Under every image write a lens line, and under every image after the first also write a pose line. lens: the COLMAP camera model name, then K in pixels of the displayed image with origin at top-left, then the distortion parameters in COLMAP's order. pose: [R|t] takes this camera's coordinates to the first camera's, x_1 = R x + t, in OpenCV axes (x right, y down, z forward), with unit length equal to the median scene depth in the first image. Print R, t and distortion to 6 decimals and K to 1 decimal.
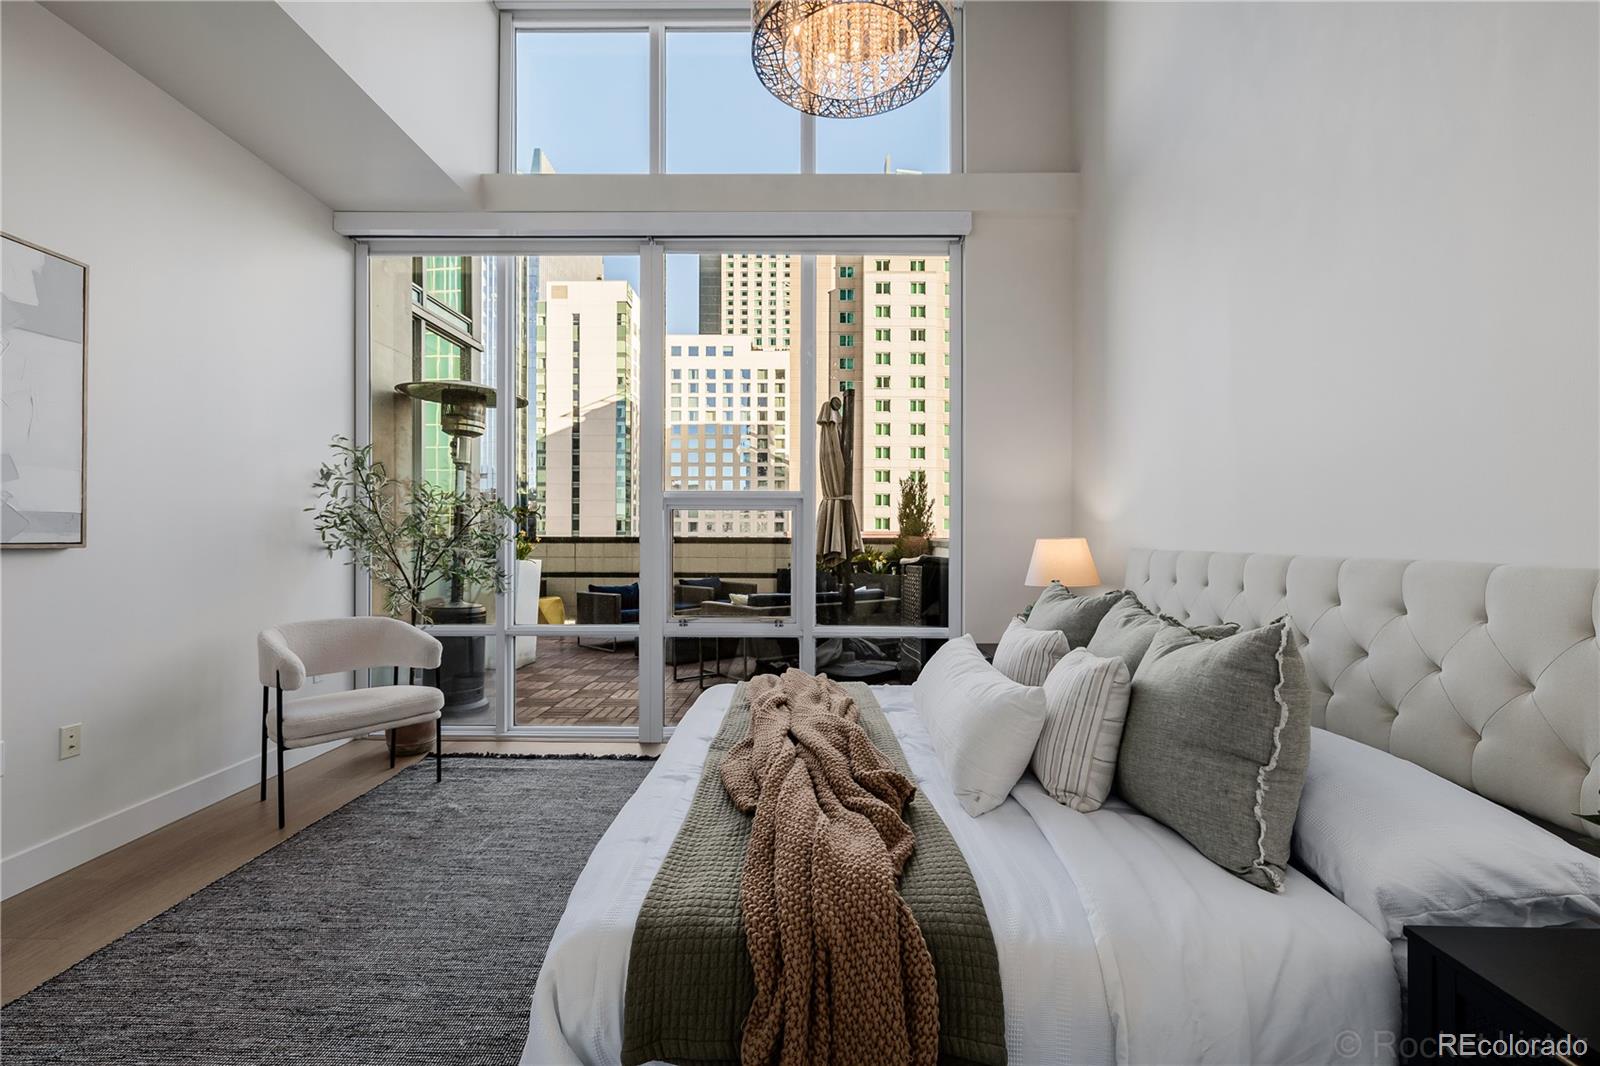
lens RADIAL K [[669.1, 0, 795.1], [0, 669.1, 531.9], [0, 0, 1]] dist [0.002543, -0.001060]
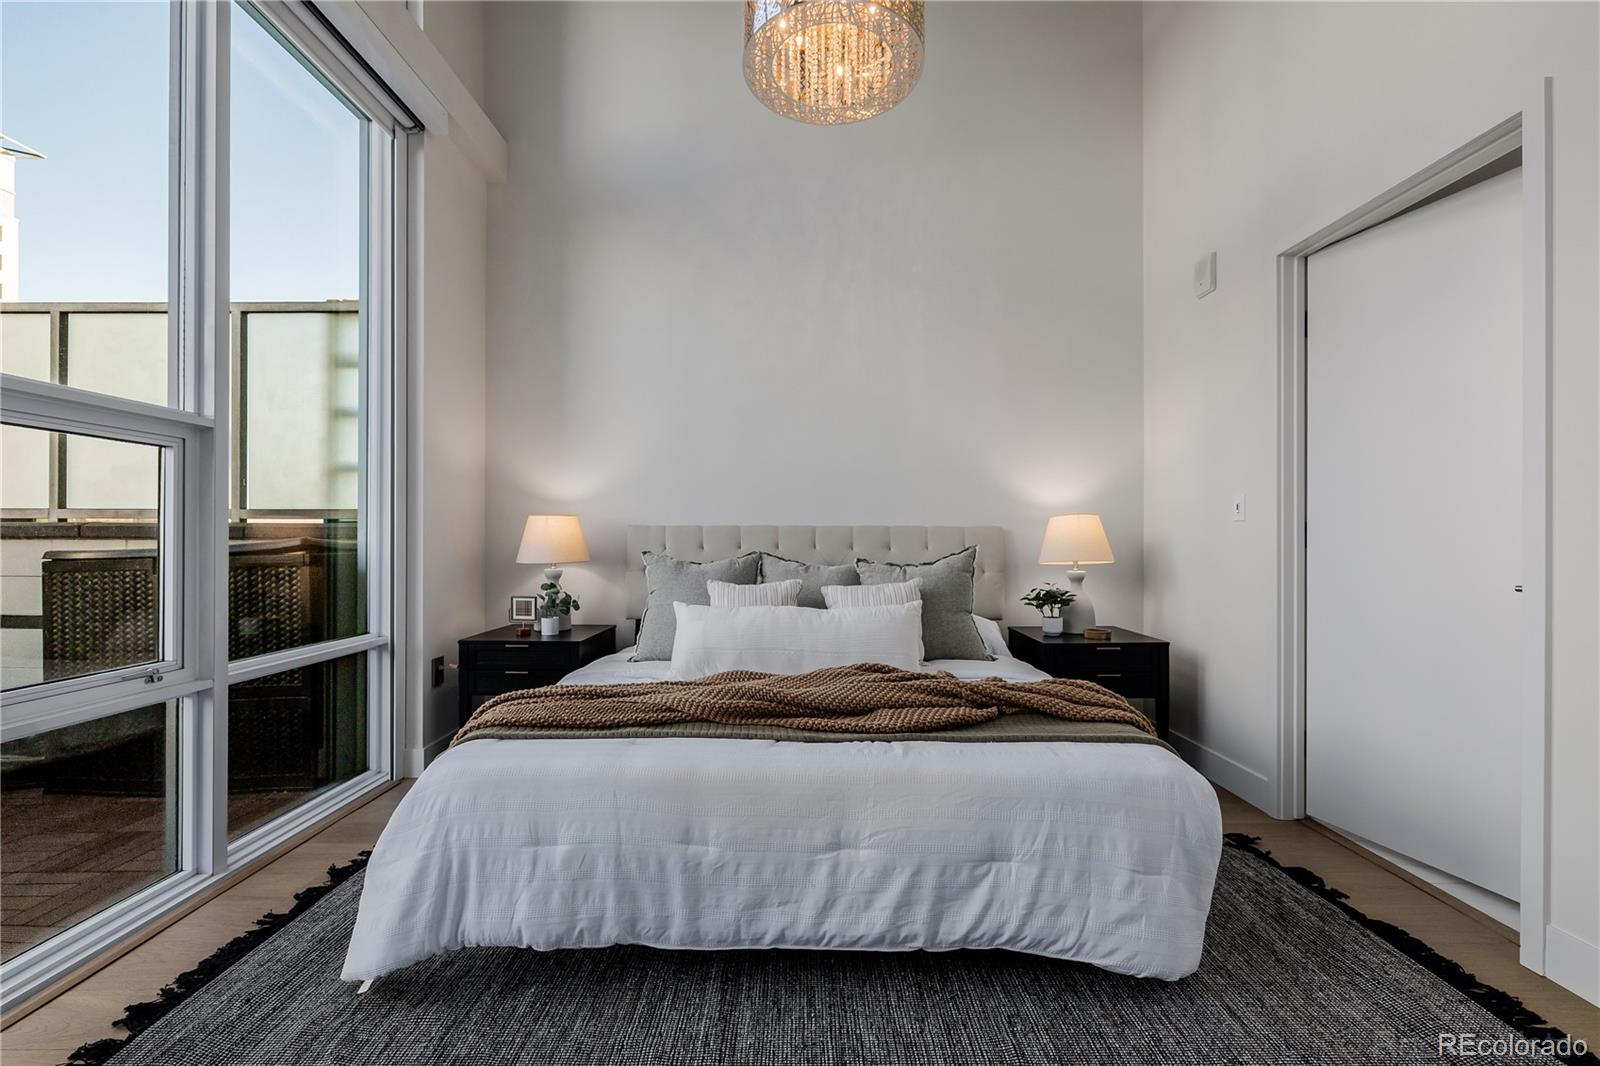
lens RADIAL K [[669.1, 0, 797.5], [0, 669.1, 536.9], [0, 0, 1]] dist [0.002543, -0.001060]
pose [[-0.011478, -0.000861, 0.999934, -0.525847], [-0.005815, 0.999983, 0.000795, 0.032859], [-0.999917, -0.005806, -0.011482, 0.550487]]
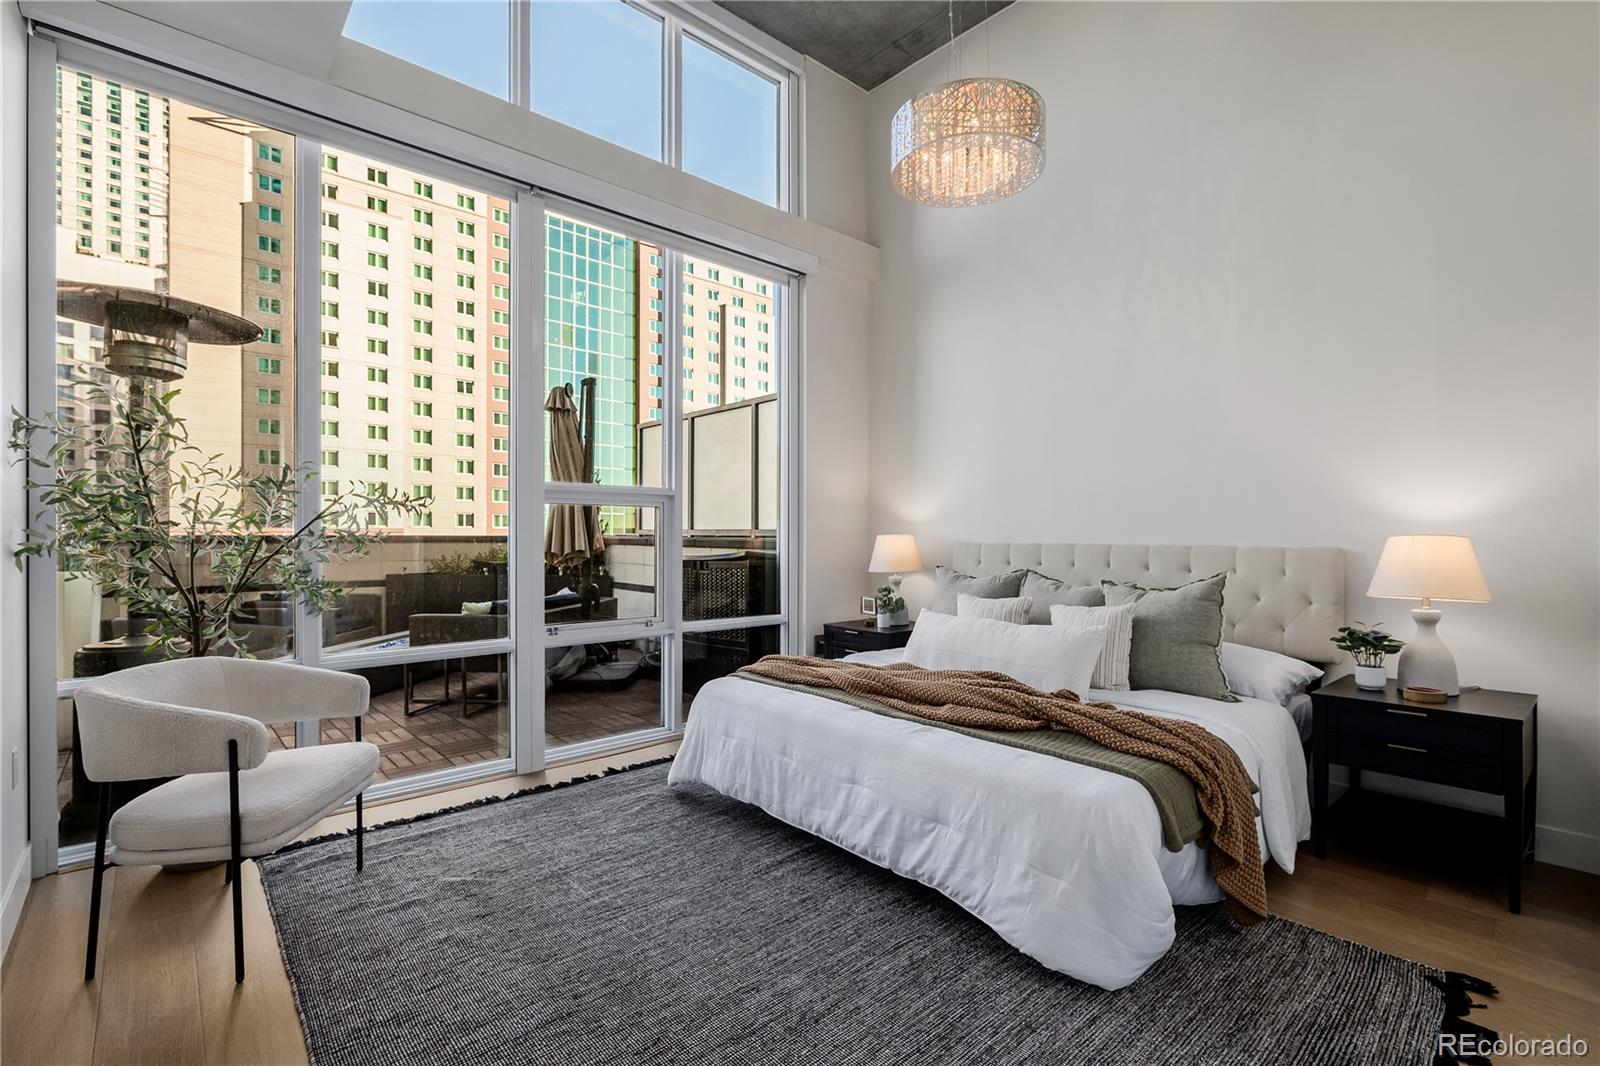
lens RADIAL K [[720.2, 0, 795.2], [0, 720.2, 534.9], [0, 0, 1]] dist [-0.009324, -0.000246]
pose [[0.738103, -0.000775, 0.674688, -0.581295], [-0.004030, 0.999976, 0.005558, 0.002160], [-0.674676, -0.006822, 0.738082, 0.089652]]
